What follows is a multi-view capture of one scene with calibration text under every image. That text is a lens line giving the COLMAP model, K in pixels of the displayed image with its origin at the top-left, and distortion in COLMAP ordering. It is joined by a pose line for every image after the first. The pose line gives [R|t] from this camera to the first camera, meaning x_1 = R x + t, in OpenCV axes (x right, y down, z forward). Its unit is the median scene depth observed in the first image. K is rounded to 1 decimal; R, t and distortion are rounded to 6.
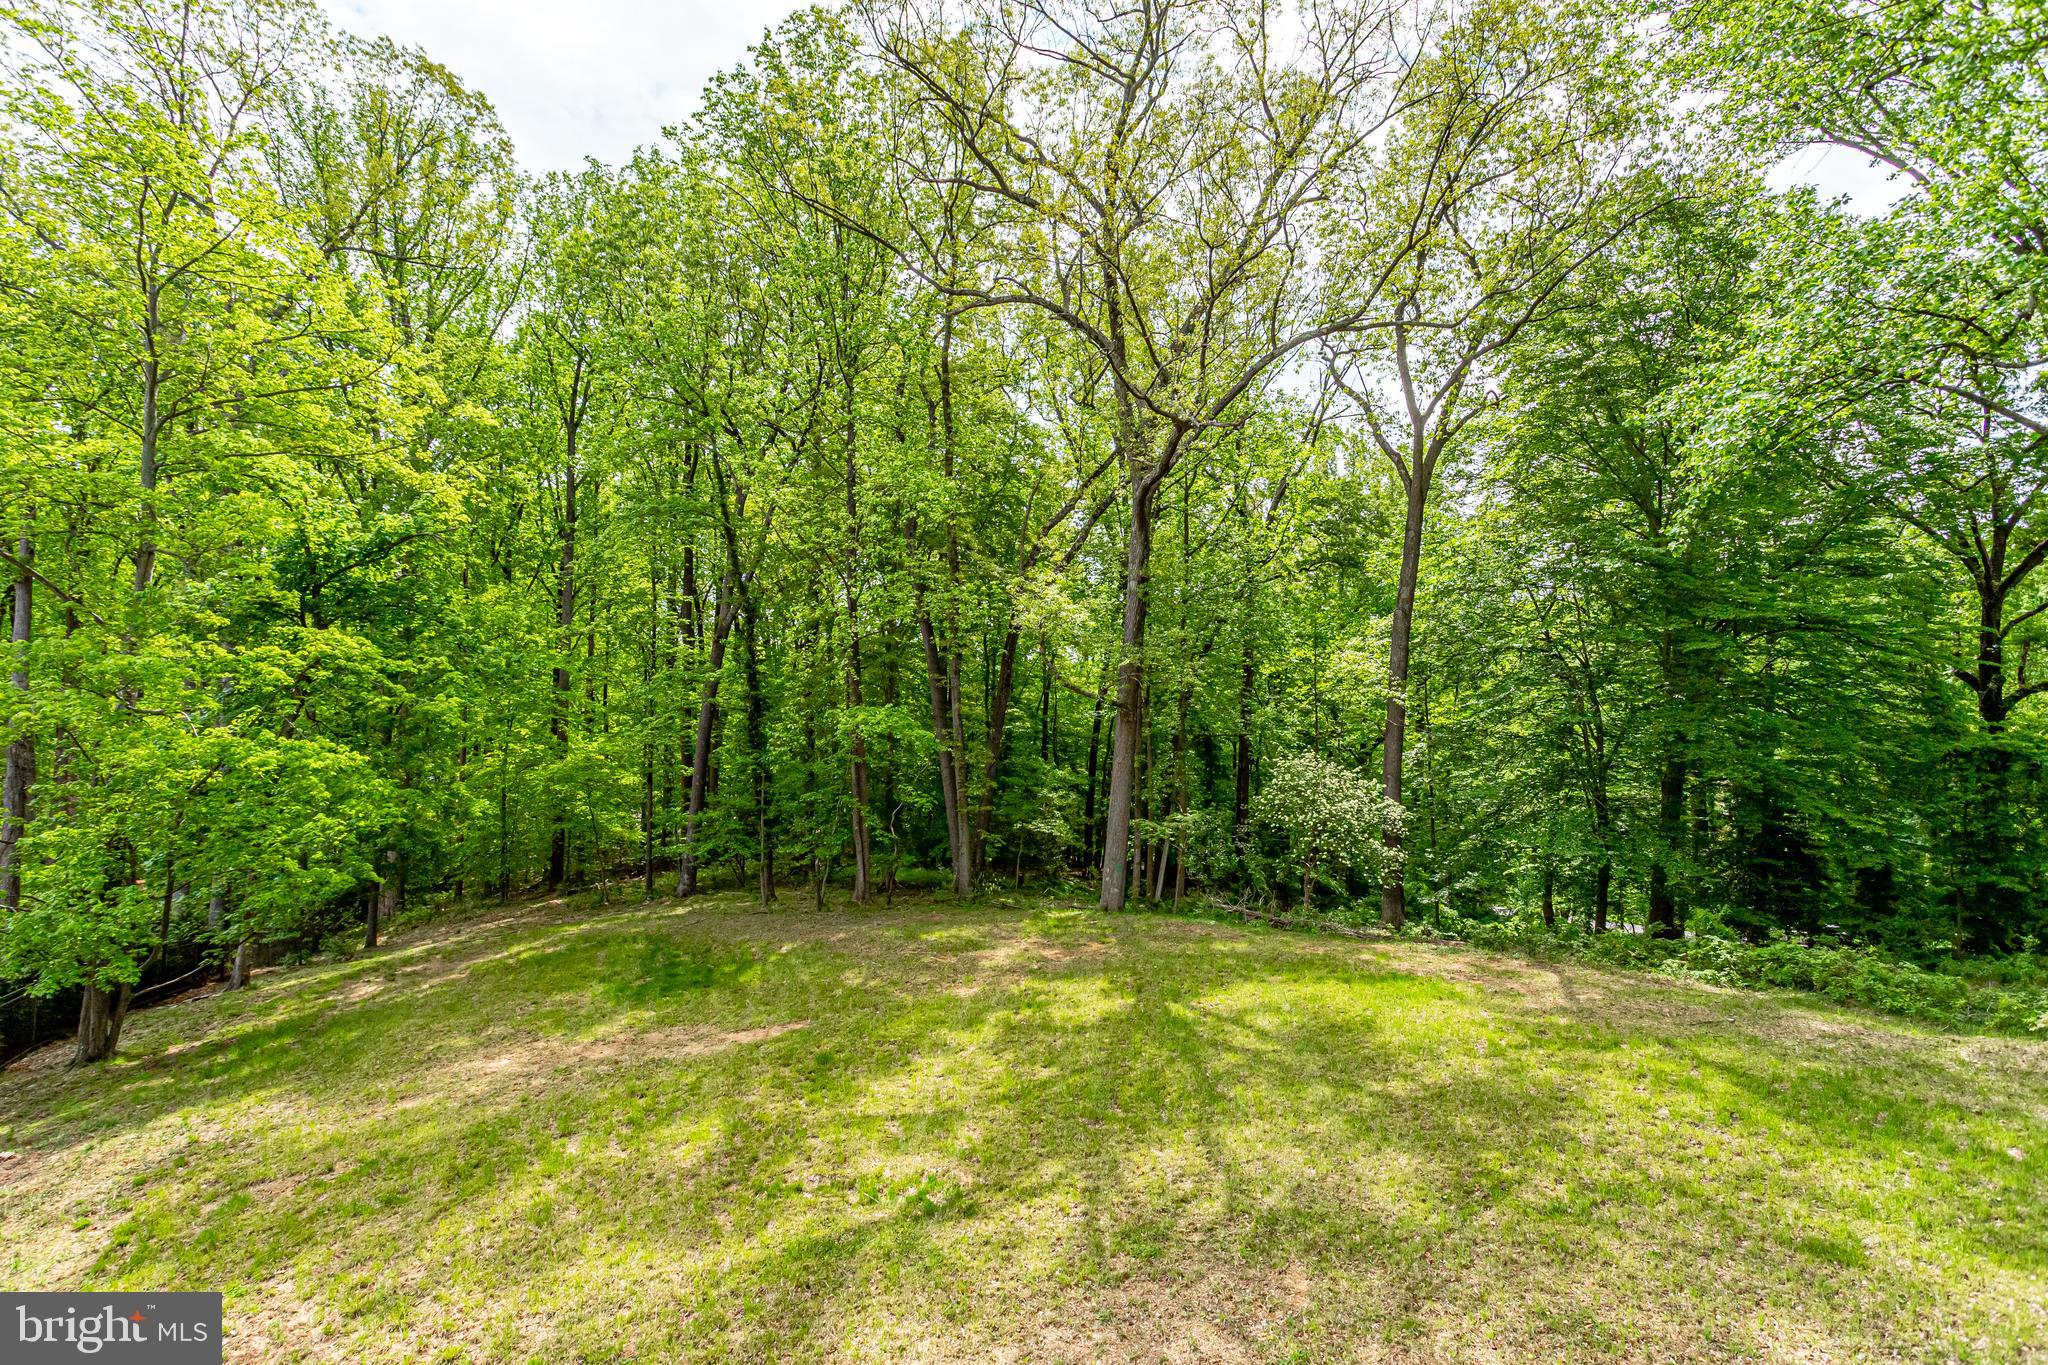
lens RADIAL K [[964.7, 0, 982.3], [0, 964.7, 681.6], [0, 0, 1]] dist [0.023793, 0.000105]
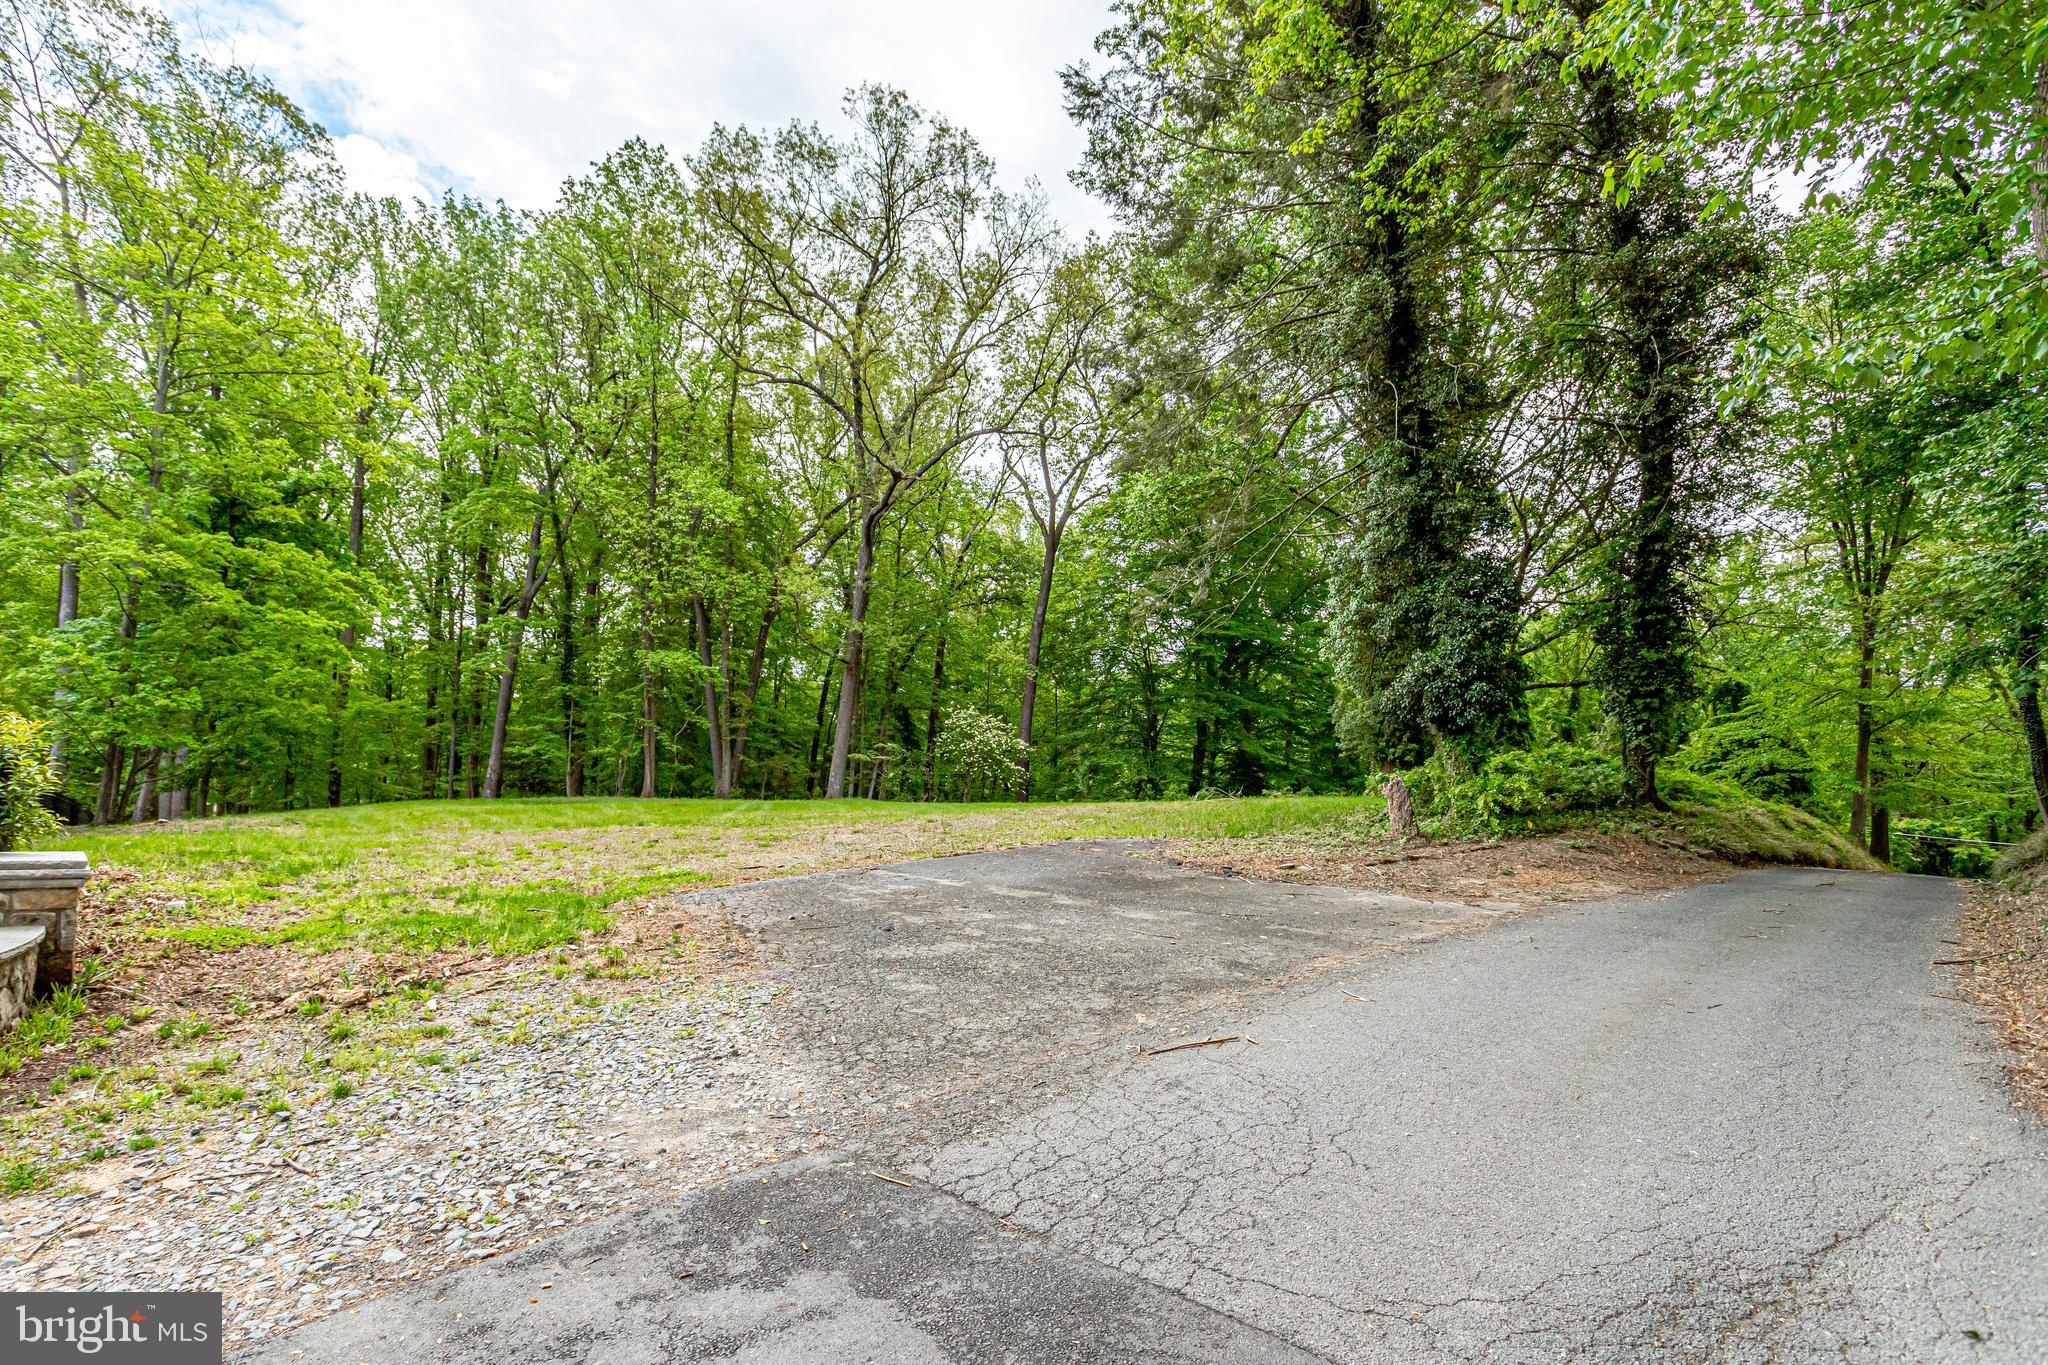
lens RADIAL K [[964.7, 0, 982.3], [0, 964.7, 681.6], [0, 0, 1]] dist [0.023793, 0.000105]
pose [[0.955249, 0.059744, 0.289705, -0.071152], [-0.042681, 0.996981, -0.064868, 0.118751], [-0.292706, 0.049600, 0.954915, -0.385051]]
